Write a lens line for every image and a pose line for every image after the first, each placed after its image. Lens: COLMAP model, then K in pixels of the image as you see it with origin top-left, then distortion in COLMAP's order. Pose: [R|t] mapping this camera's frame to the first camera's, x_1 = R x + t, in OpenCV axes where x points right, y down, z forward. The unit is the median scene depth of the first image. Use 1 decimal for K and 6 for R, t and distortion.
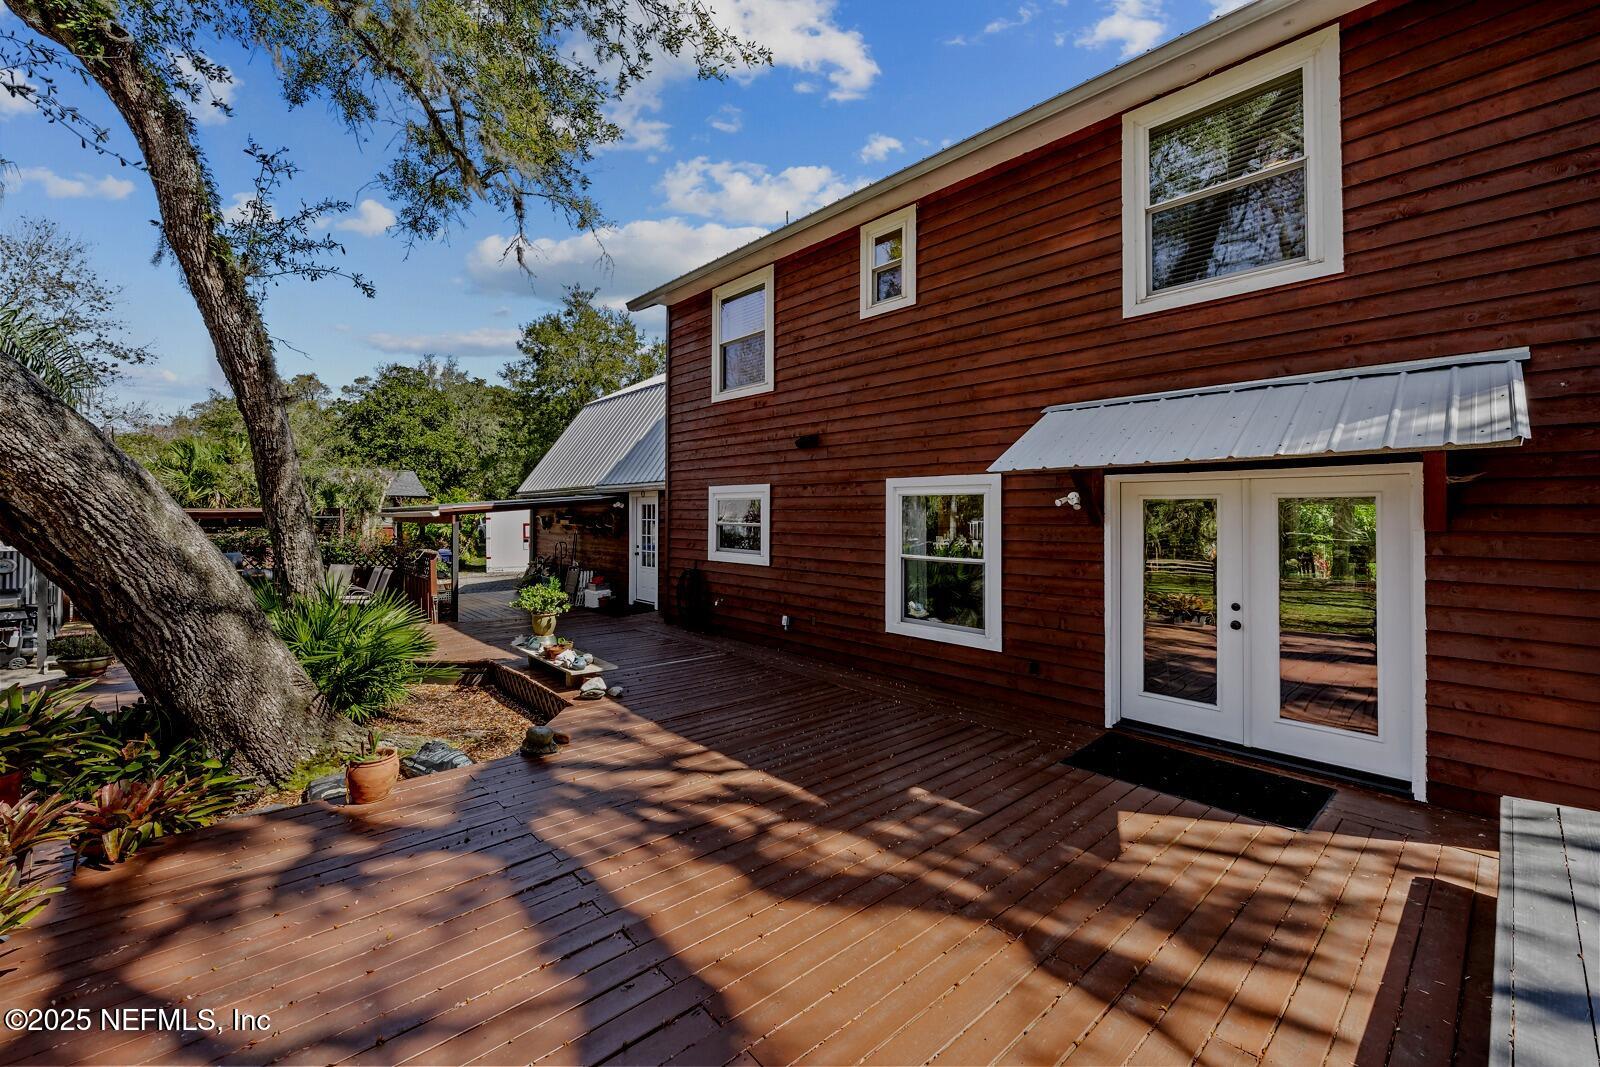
lens RADIAL K [[643.1, 0, 795.0], [0, 643.1, 509.6], [0, 0, 1]] dist [-0.001621, -0.000370]
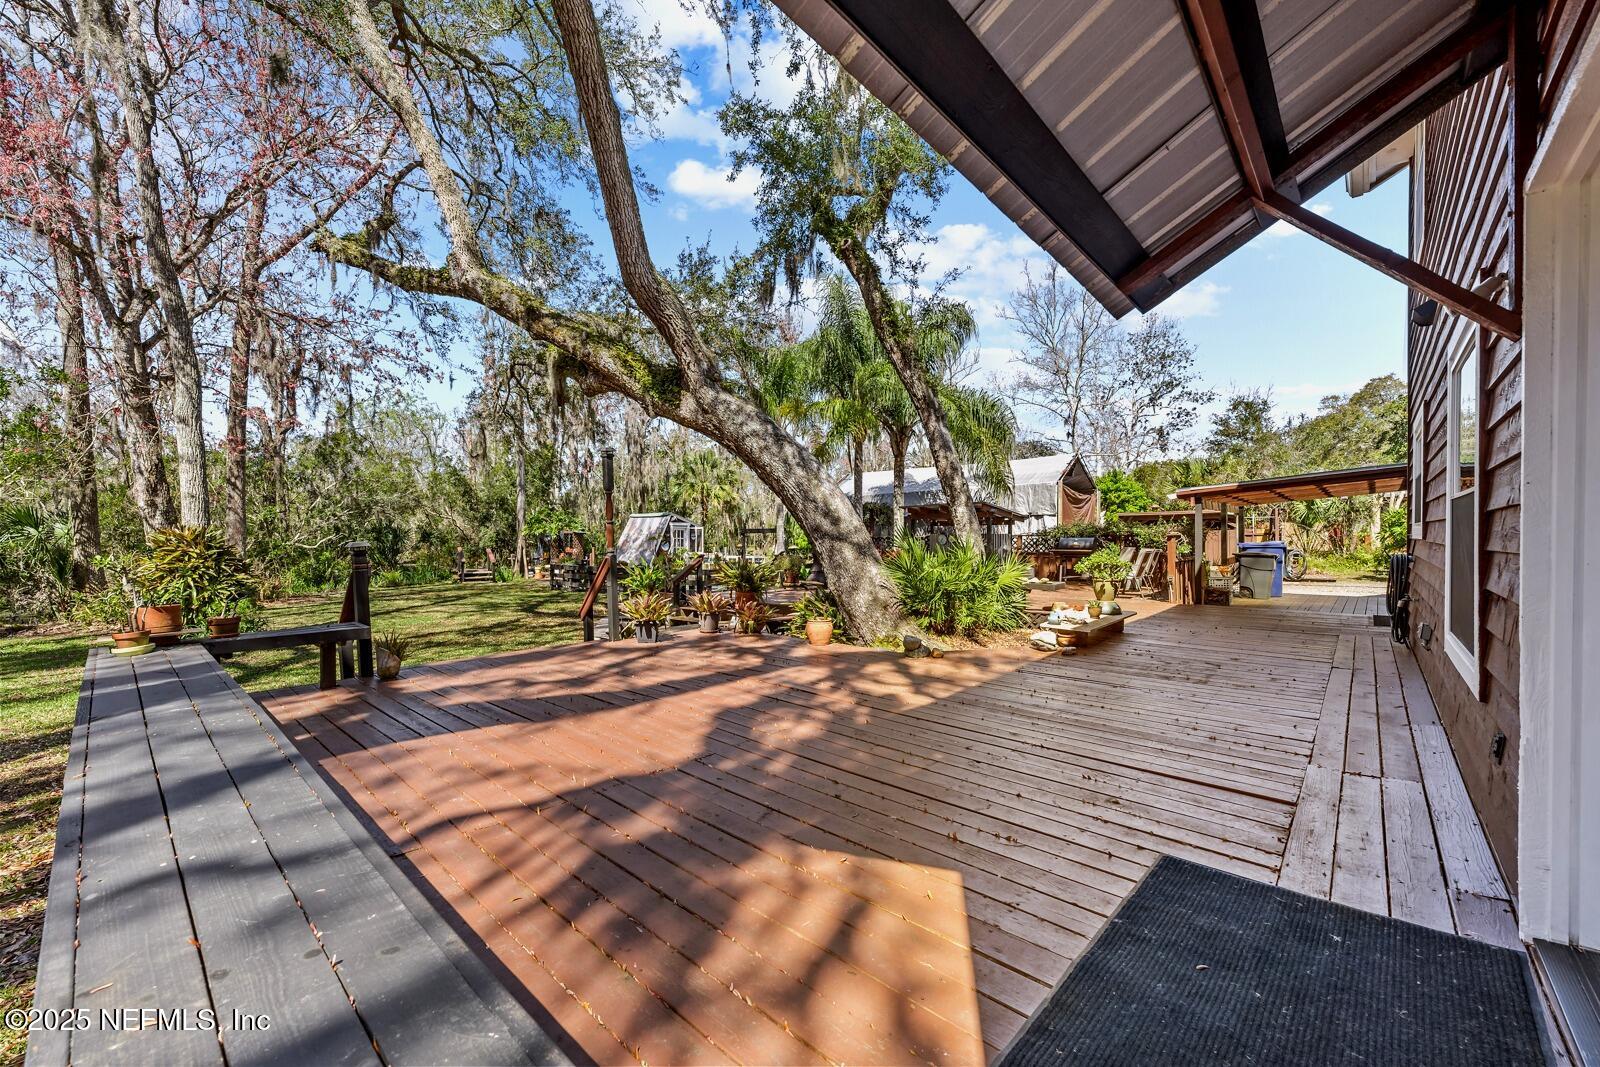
lens RADIAL K [[641.7, 0, 800.0], [0, 641.7, 533.5], [0, 0, 1]] dist [0.028842, 0.000037]
pose [[0.120364, -0.005760, -0.992713, 1.113705], [0.009823, 0.999941, -0.004611, 0.185978], [0.992681, -0.009197, 0.120413, 0.833702]]
